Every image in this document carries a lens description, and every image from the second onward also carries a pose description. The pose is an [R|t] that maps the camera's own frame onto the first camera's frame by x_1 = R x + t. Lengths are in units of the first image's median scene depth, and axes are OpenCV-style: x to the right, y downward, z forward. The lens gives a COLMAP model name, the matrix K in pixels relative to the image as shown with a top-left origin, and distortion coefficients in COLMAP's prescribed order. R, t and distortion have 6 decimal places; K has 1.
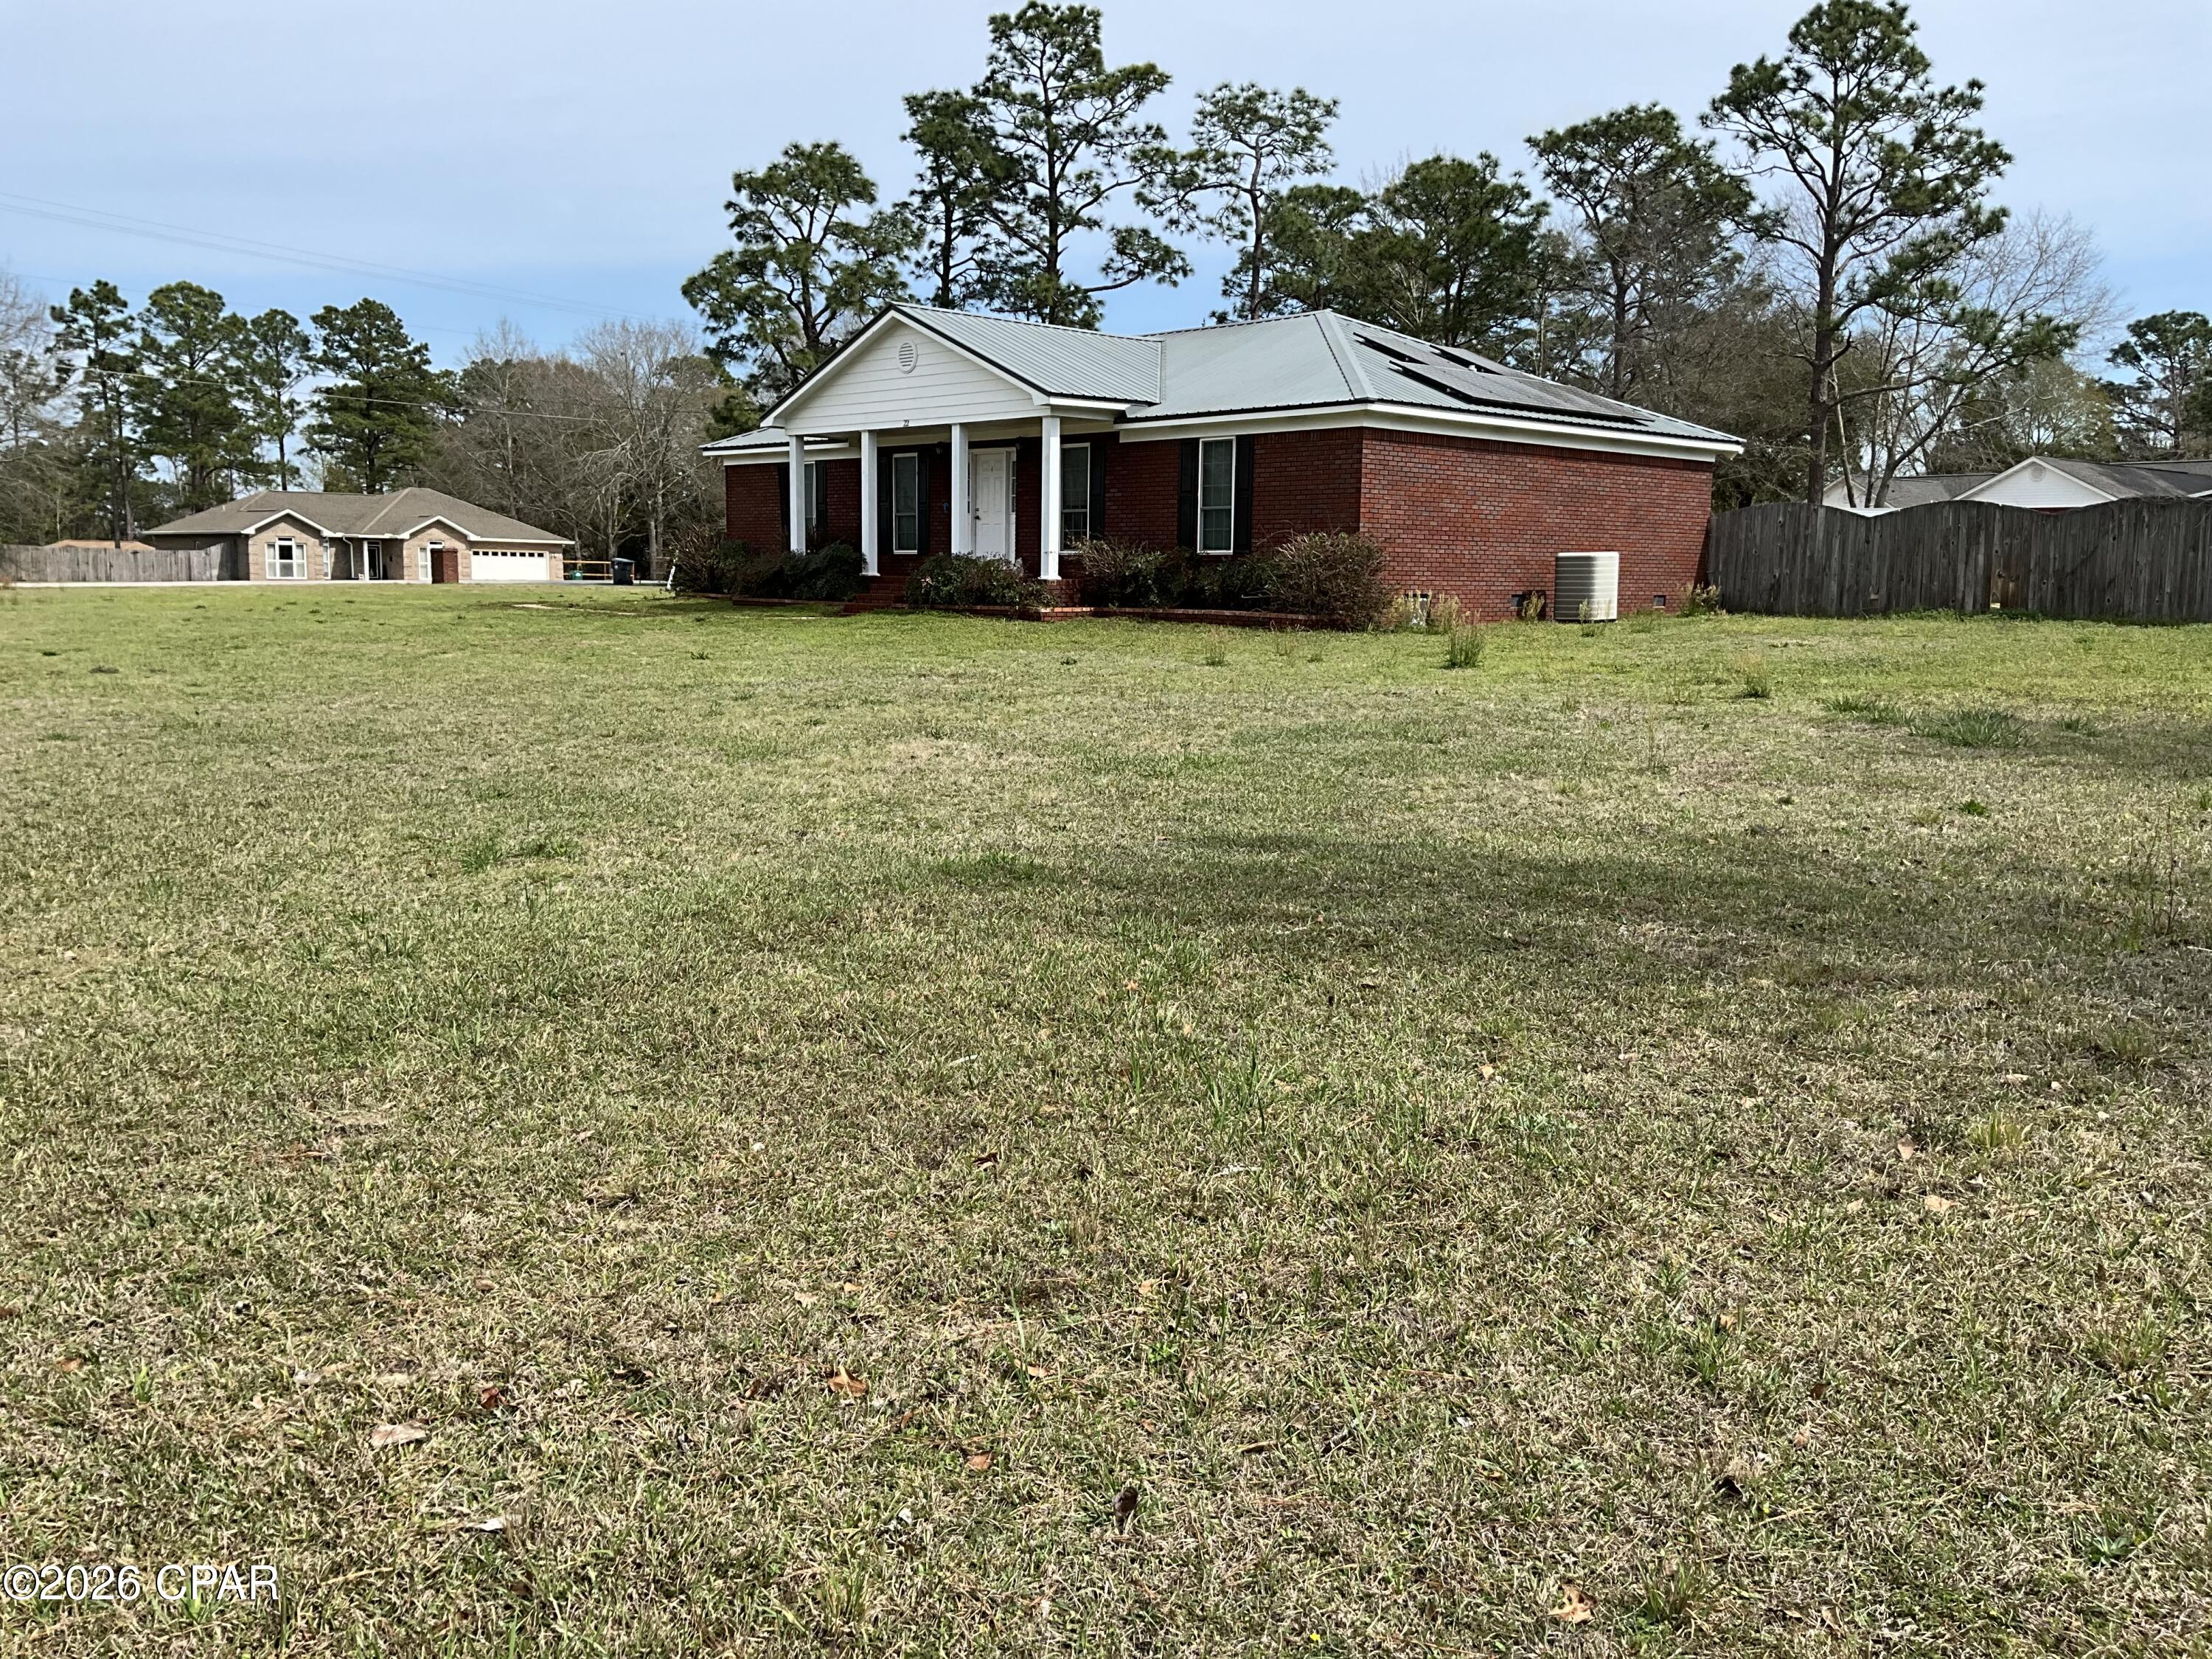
lens RADIAL K [[1826.3, 0, 1100.5], [0, 1826.3, 837.7], [0, 0, 1]] dist [0.101792, -0.228040]
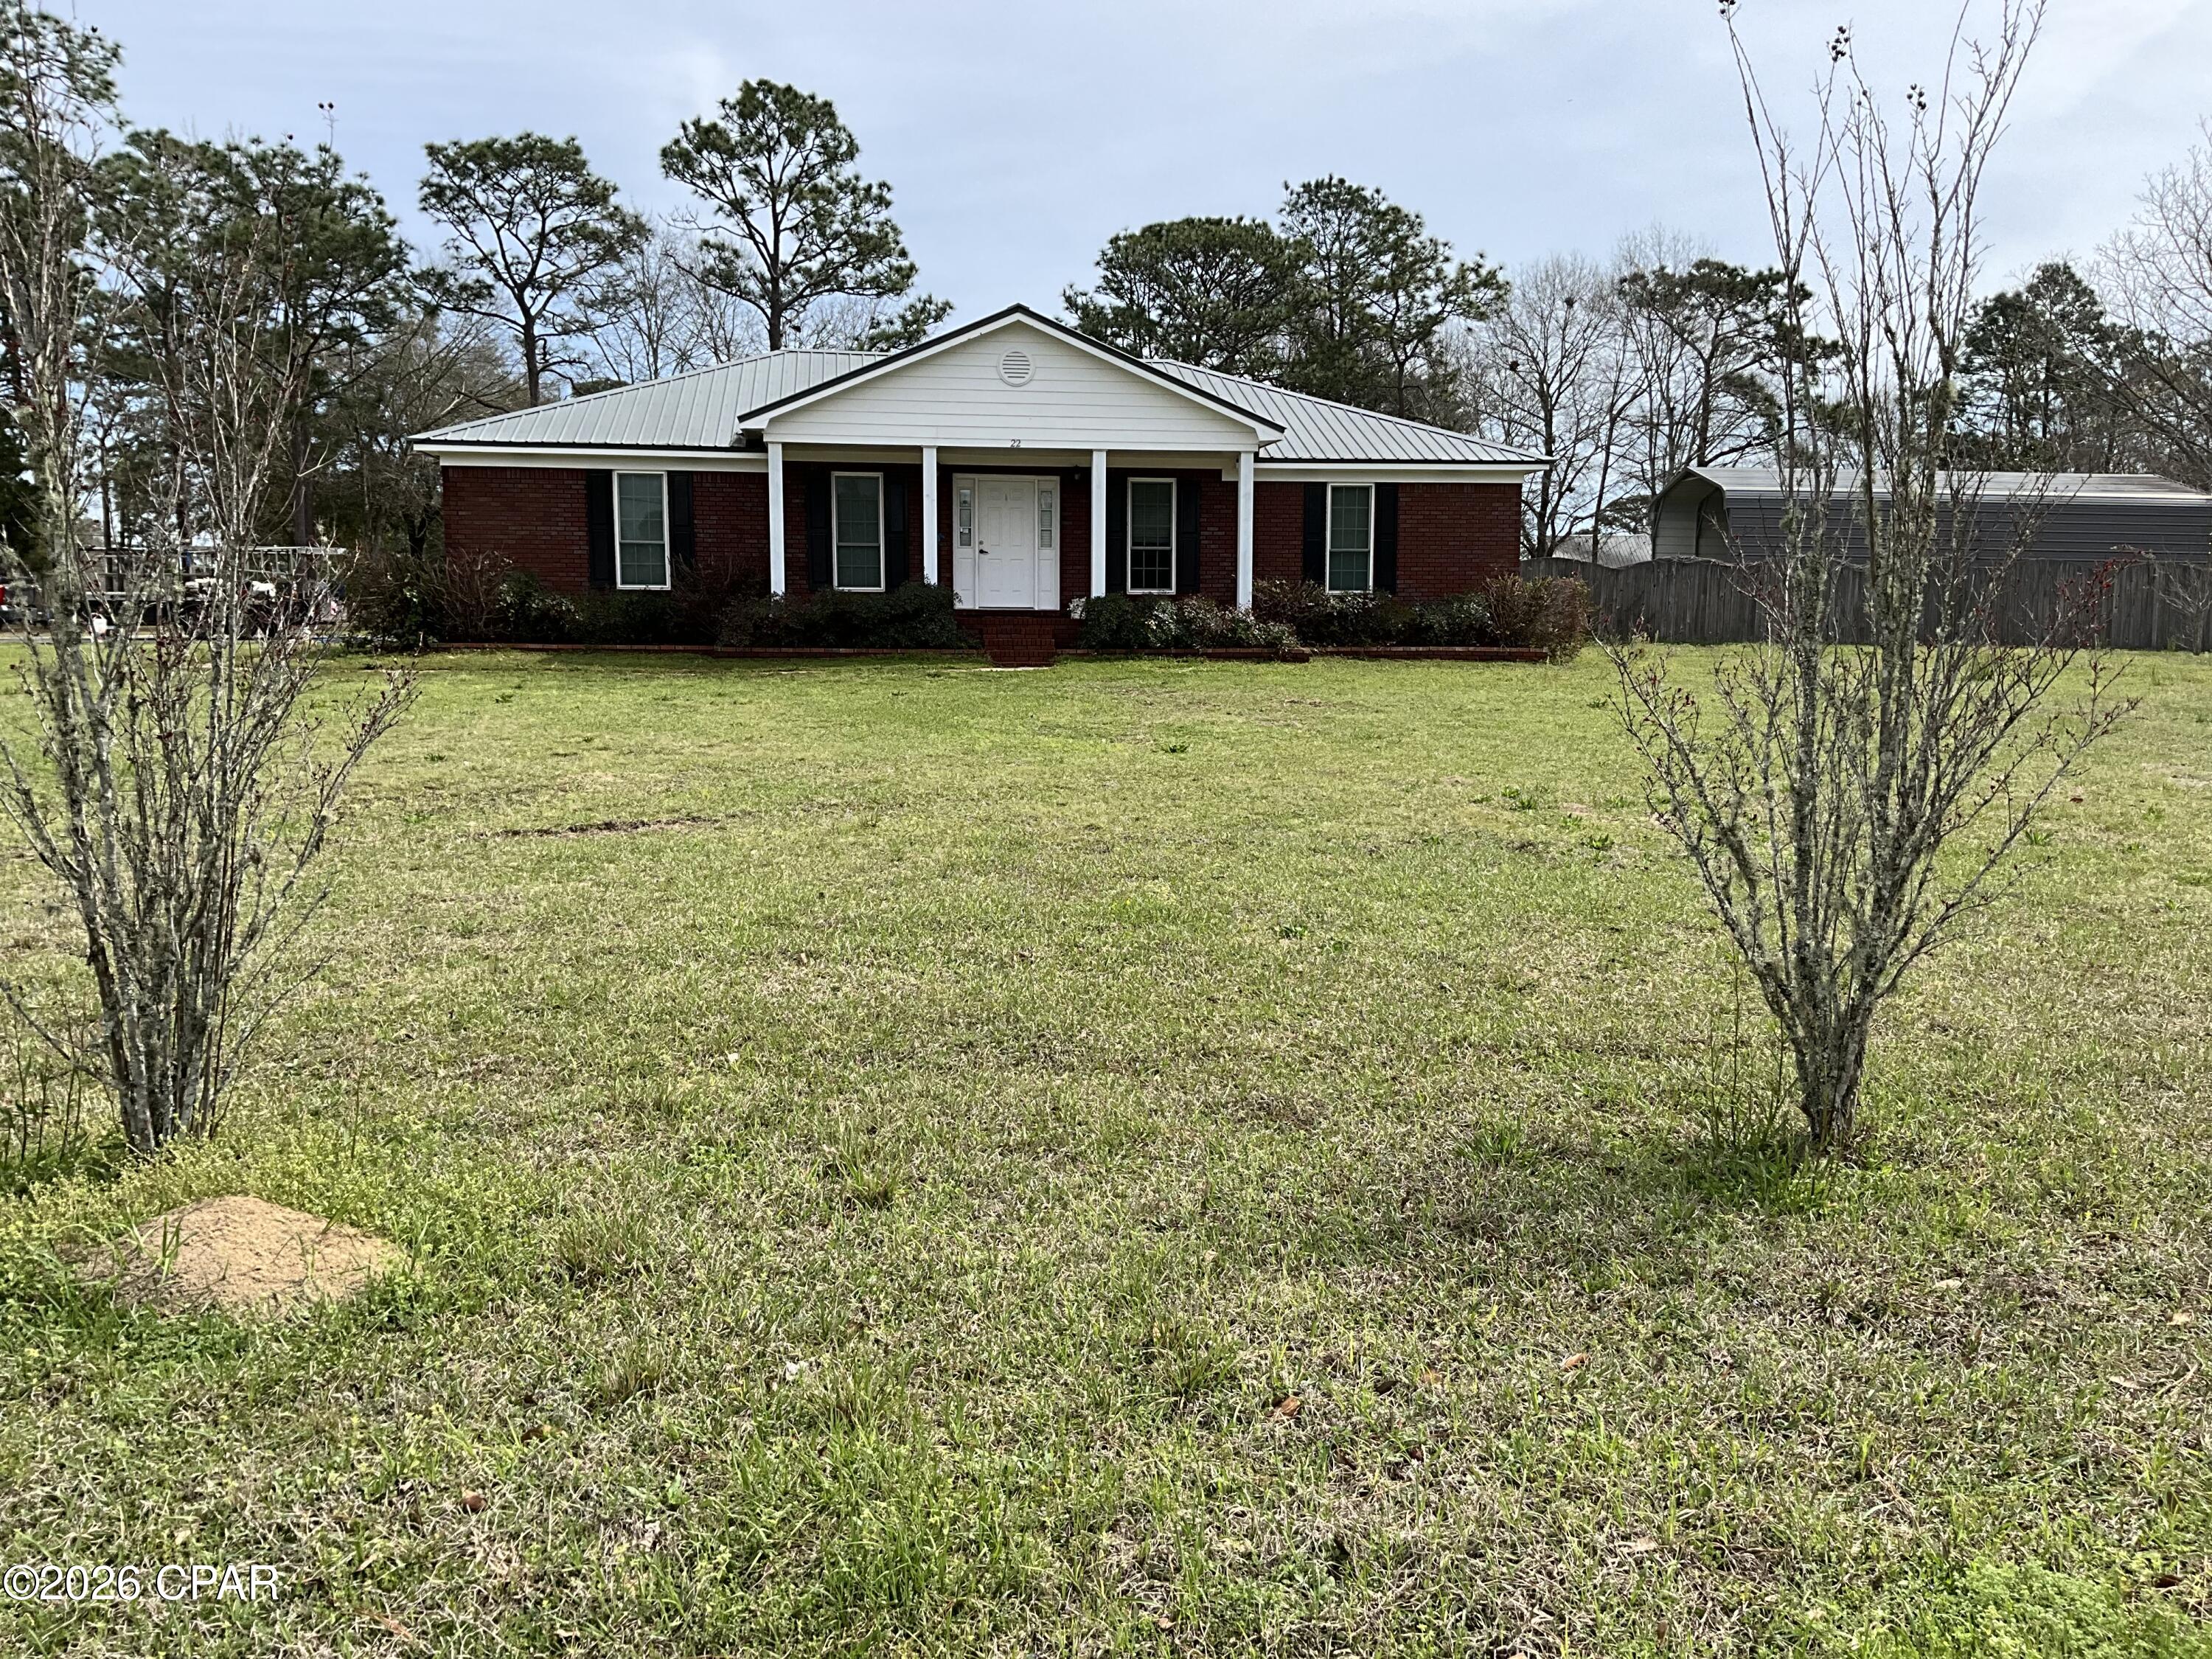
lens RADIAL K [[1826.3, 0, 1100.5], [0, 1826.3, 837.7], [0, 0, 1]] dist [0.101792, -0.228040]
pose [[0.548475, -0.107813, 0.829187, -0.405188], [0.124985, 0.991083, 0.046190, -0.037802], [-0.826773, 0.078301, 0.557059, 0.247342]]
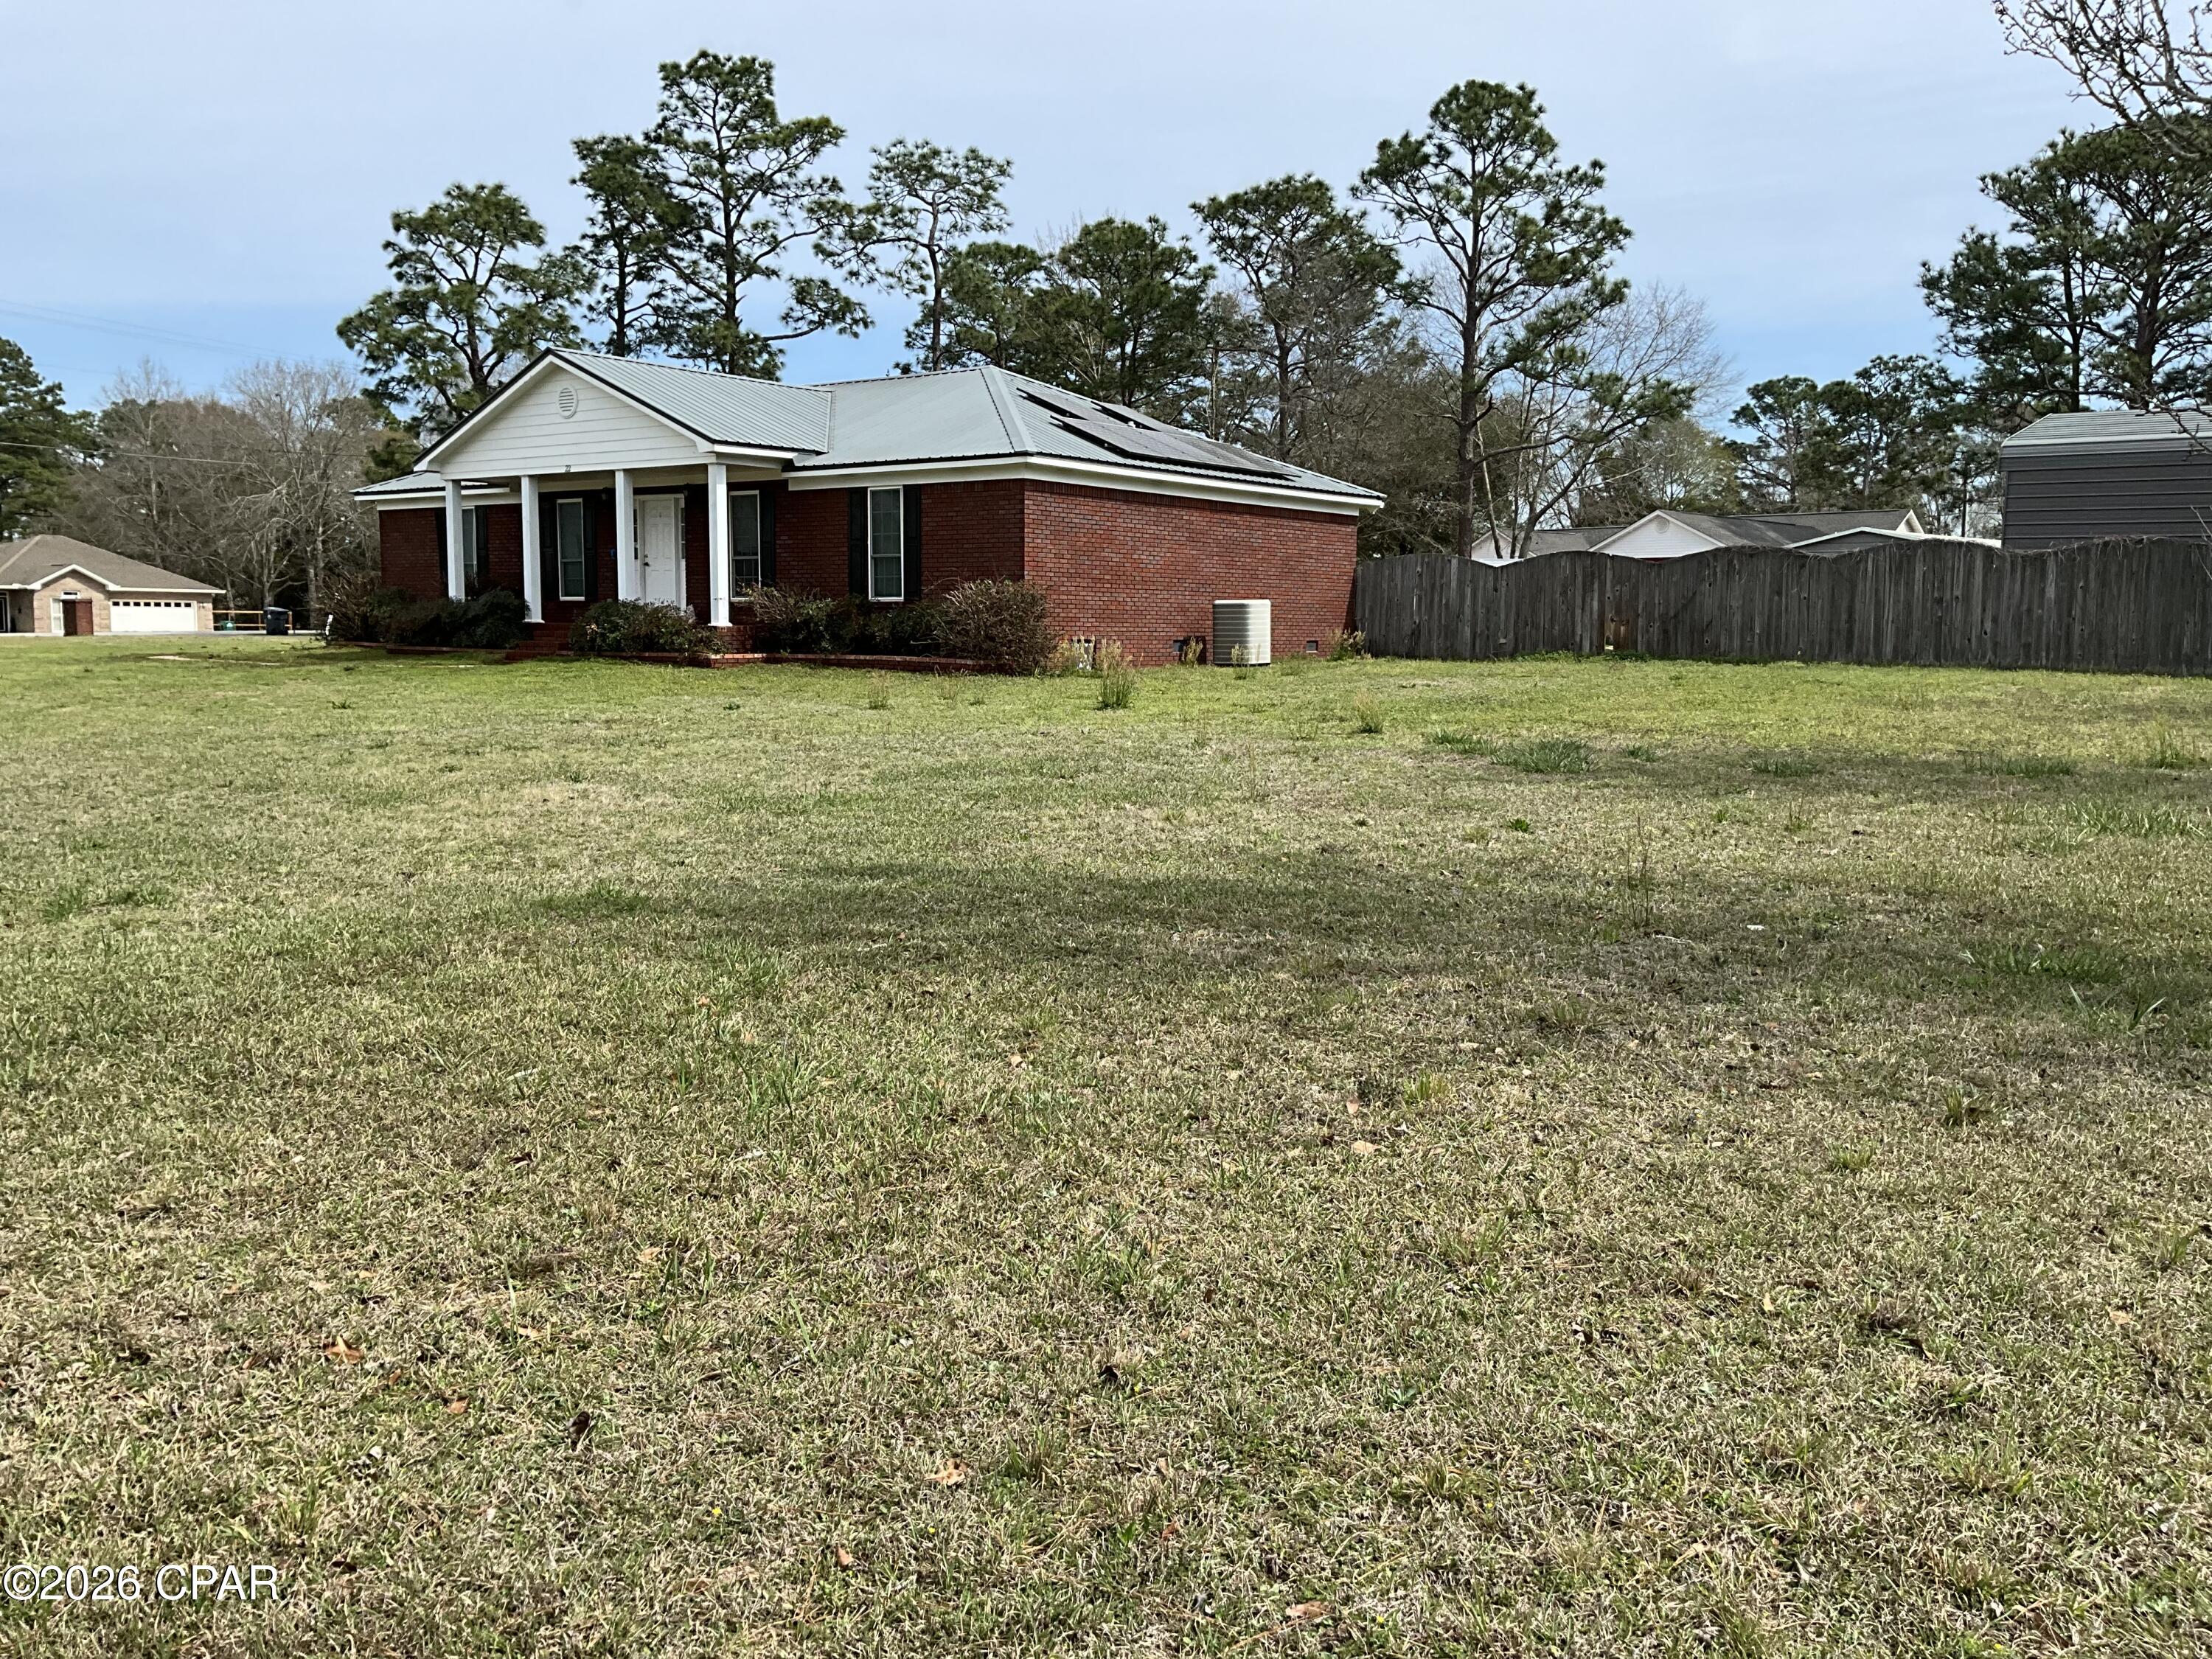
lens RADIAL K [[1826.3, 0, 1100.5], [0, 1826.3, 837.7], [0, 0, 1]] dist [0.101792, -0.228040]
pose [[0.986961, -0.022971, 0.159312, 0.006856], [0.027106, 0.999348, -0.023835, 0.001622], [-0.158661, 0.027842, 0.986941, -0.007492]]
